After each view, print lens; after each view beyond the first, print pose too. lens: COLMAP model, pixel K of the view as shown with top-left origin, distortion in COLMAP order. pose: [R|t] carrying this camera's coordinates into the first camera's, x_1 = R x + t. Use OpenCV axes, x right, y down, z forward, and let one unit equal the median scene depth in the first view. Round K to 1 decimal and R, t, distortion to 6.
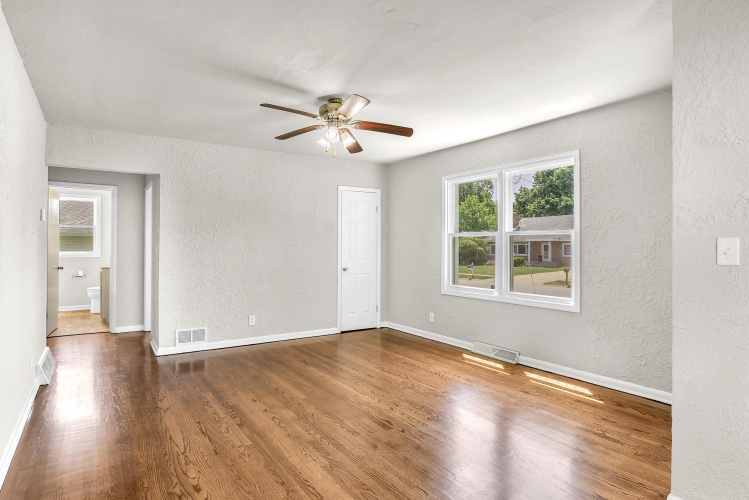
lens RADIAL K [[410.6, 0, 374.5], [0, 410.6, 250.0], [0, 0, 1]] dist [0.002387, 0.000261]
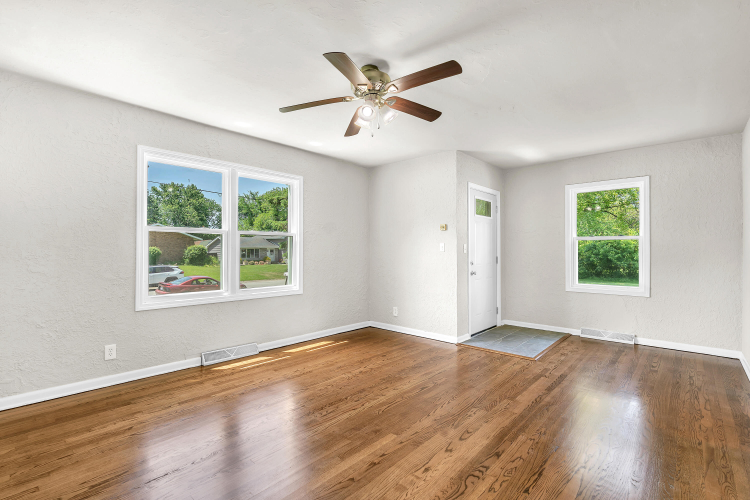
lens RADIAL K [[345.3, 0, 375.0], [0, 345.3, 250.0], [0, 0, 1]] dist [-0.001179, 0.000155]
pose [[-0.225853, 0.000142, 0.974161, -0.778948], [0.001724, 0.999998, 0.000253, 0.005370], [-0.974160, 0.001736, -0.225853, 1.141705]]
